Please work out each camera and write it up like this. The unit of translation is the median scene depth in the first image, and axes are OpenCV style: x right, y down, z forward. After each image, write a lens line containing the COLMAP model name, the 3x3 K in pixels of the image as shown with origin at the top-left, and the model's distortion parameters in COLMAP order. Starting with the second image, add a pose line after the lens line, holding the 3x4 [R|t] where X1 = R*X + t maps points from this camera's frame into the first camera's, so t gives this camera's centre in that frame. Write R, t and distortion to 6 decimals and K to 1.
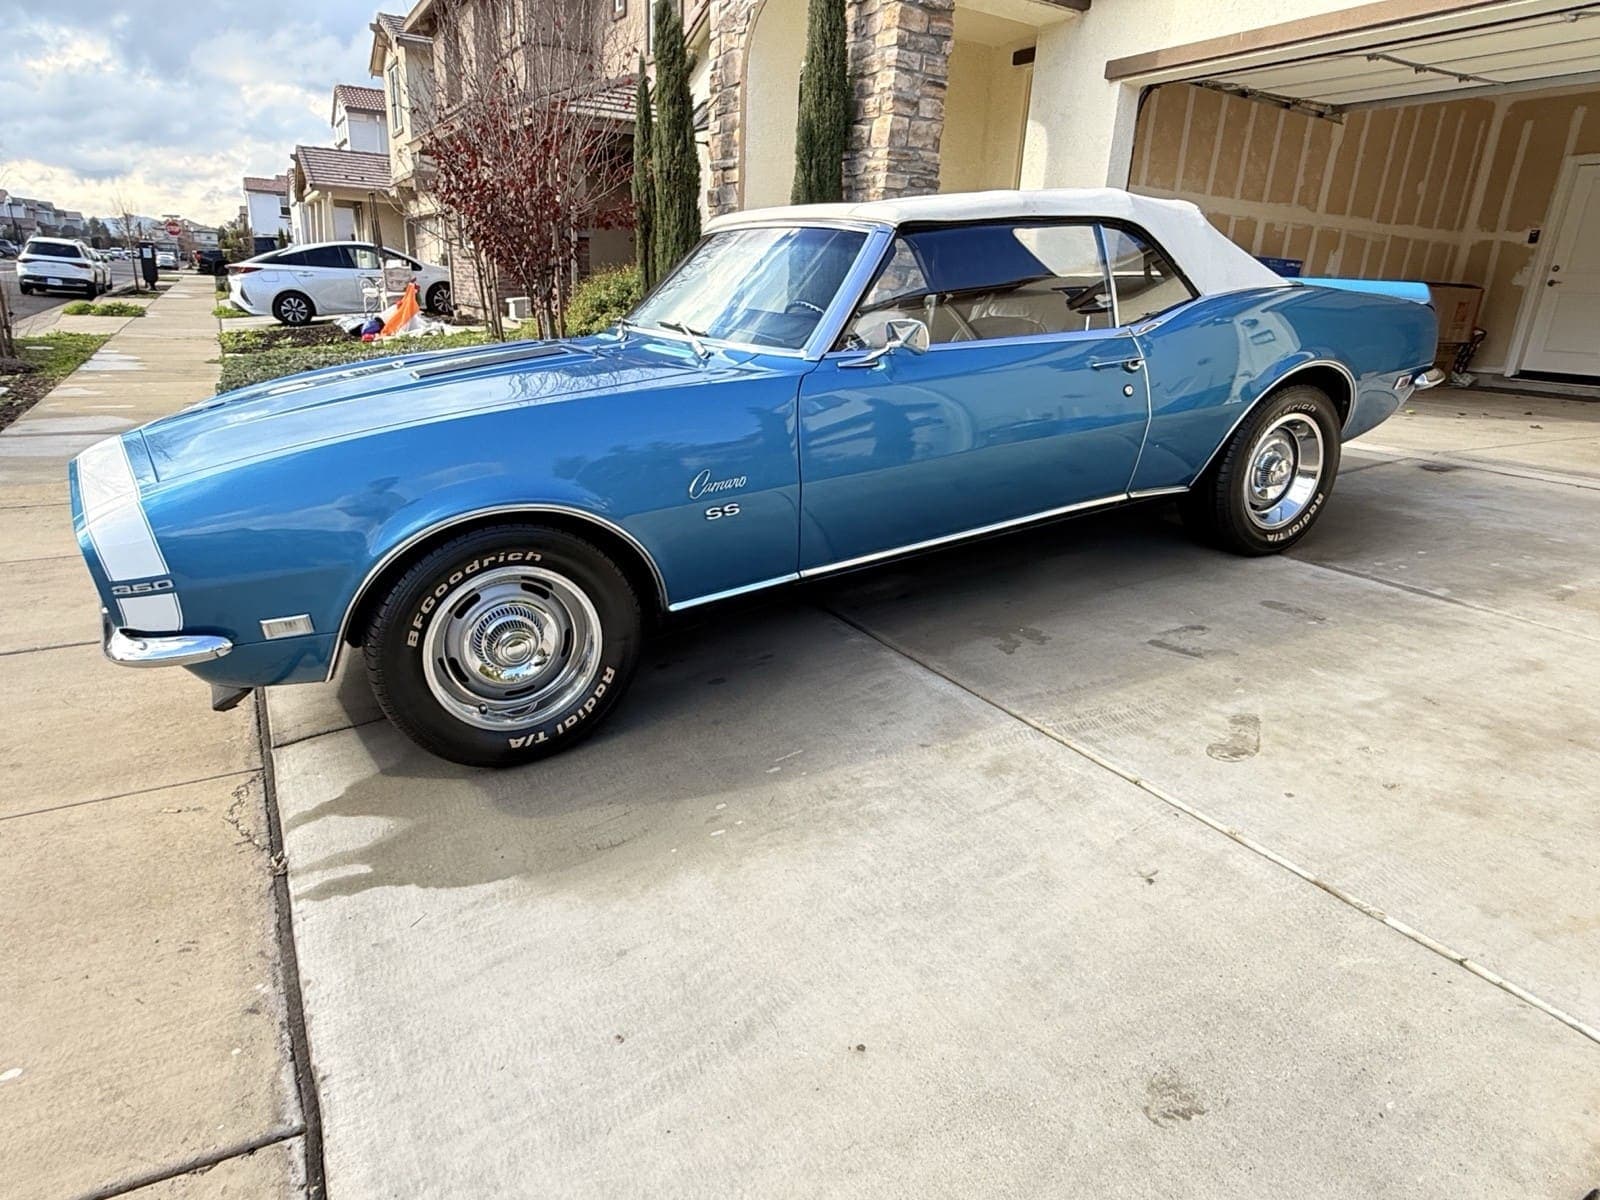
lens RADIAL K [[928.4, 0, 788.0], [0, 928.4, 595.2], [0, 0, 1]] dist [-0.001752, -0.000511]
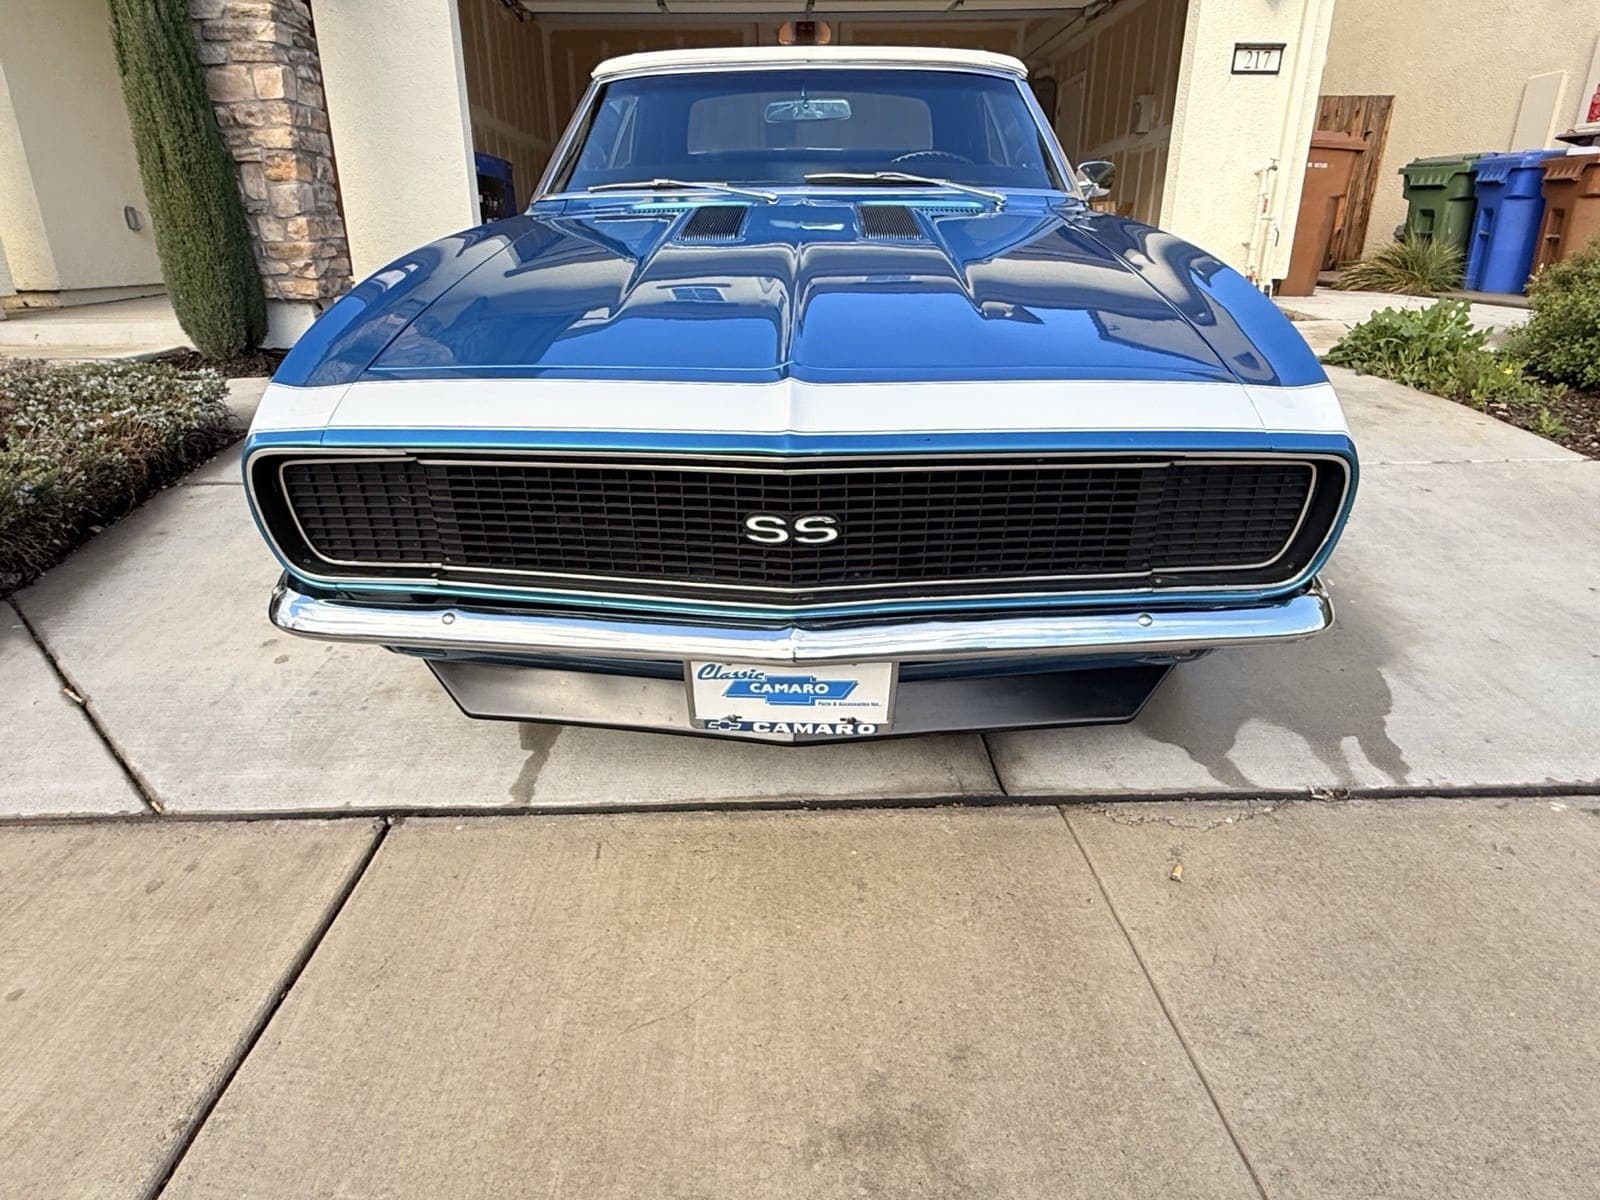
lens RADIAL K [[934.6, 0, 785.2], [0, 934.6, 594.0], [0, 0, 1]] dist [-0.000424, -0.000172]
pose [[0.490617, -0.351235, 0.797451, -1.084306], [0.298755, 0.927497, 0.224710, -0.167088], [-0.818560, 0.127996, 0.559979, 0.698080]]
